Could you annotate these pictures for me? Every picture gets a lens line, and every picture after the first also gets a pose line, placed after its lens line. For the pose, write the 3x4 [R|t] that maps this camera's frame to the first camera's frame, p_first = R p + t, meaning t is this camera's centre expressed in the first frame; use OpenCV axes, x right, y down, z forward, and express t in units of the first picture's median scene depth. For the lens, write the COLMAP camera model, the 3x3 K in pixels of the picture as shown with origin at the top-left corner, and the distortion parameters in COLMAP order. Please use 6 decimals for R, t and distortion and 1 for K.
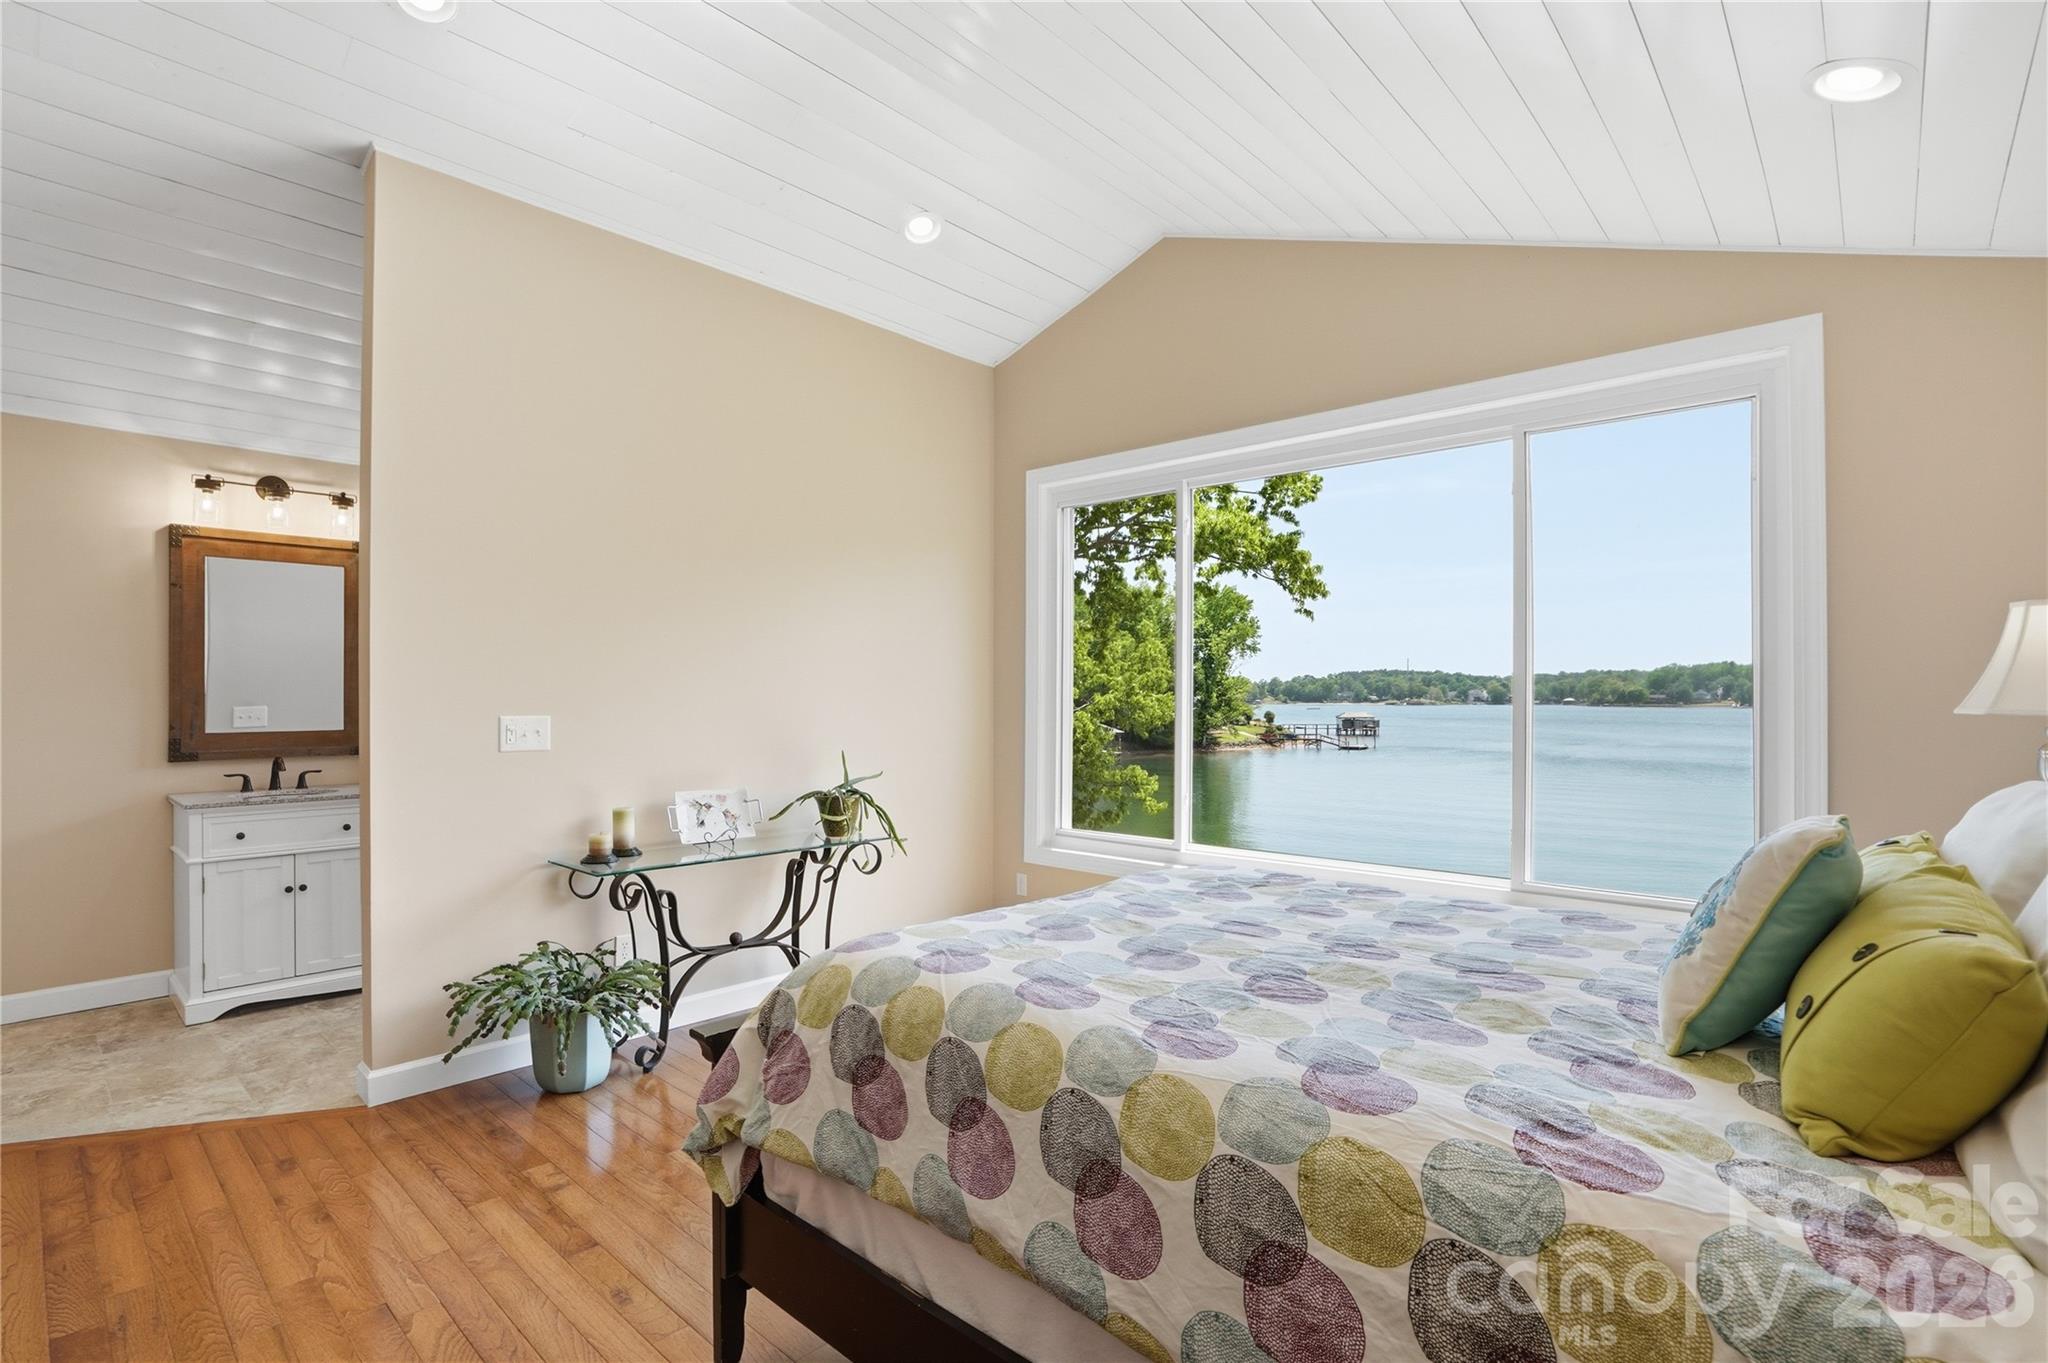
lens RADIAL K [[964.3, 0, 1038.6], [0, 964.3, 685.6], [0, 0, 1]] dist [-0.062178, 0.025707]
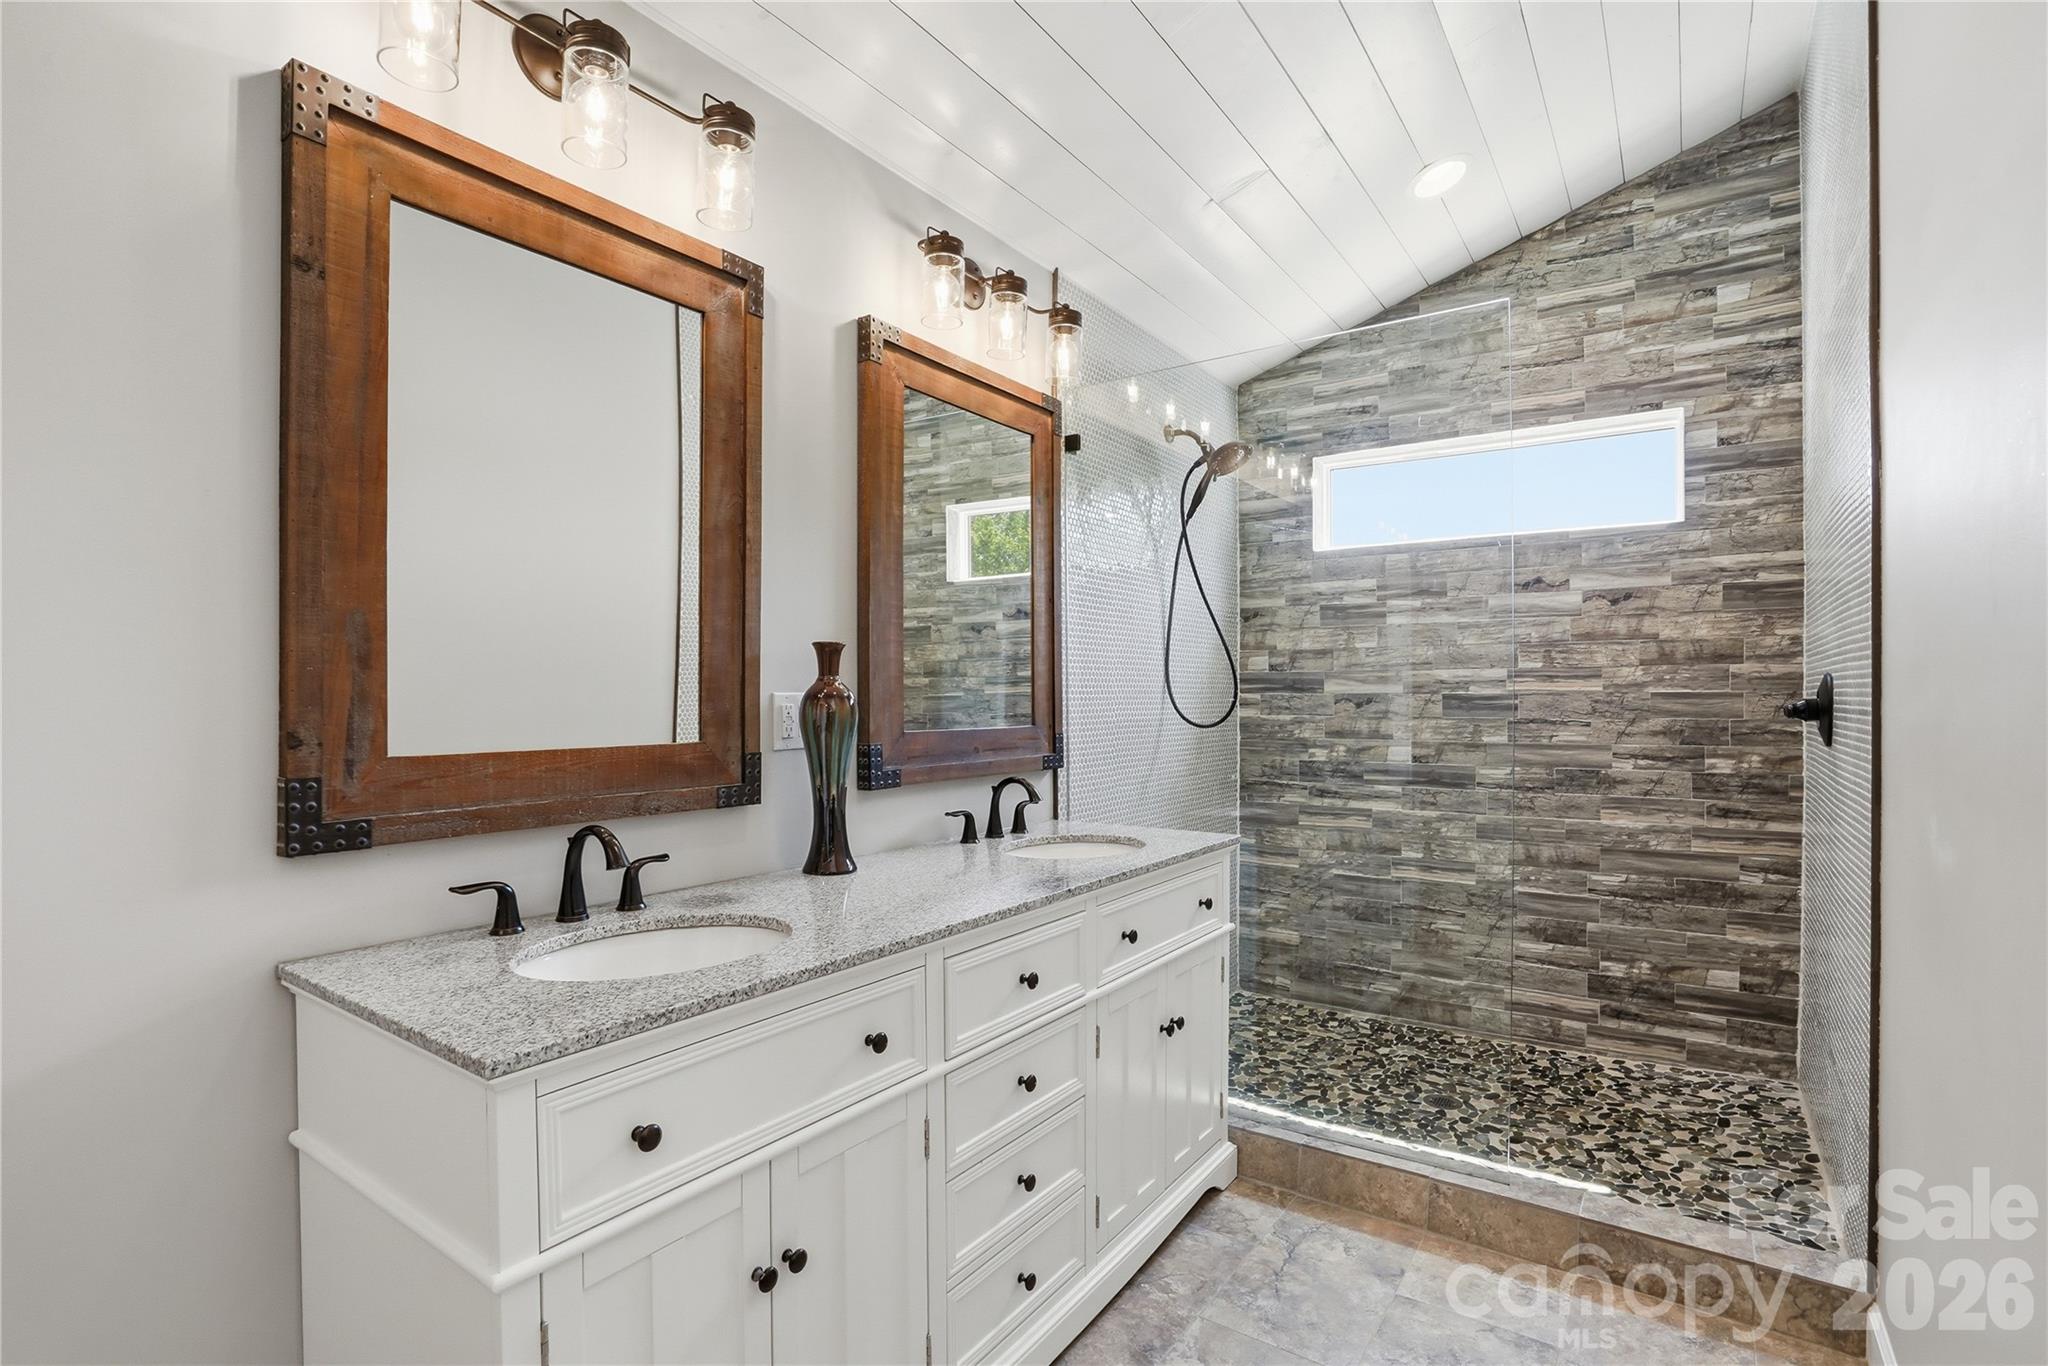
lens RADIAL K [[964.3, 0, 1038.6], [0, 964.3, 687.1], [0, 0, 1]] dist [-0.062178, 0.025707]
pose [[0.991217, 0.002479, 0.132223, -0.728815], [-0.002874, 0.999992, 0.002802, 0.026219], [-0.132215, -0.003157, 0.991216, 0.666203]]
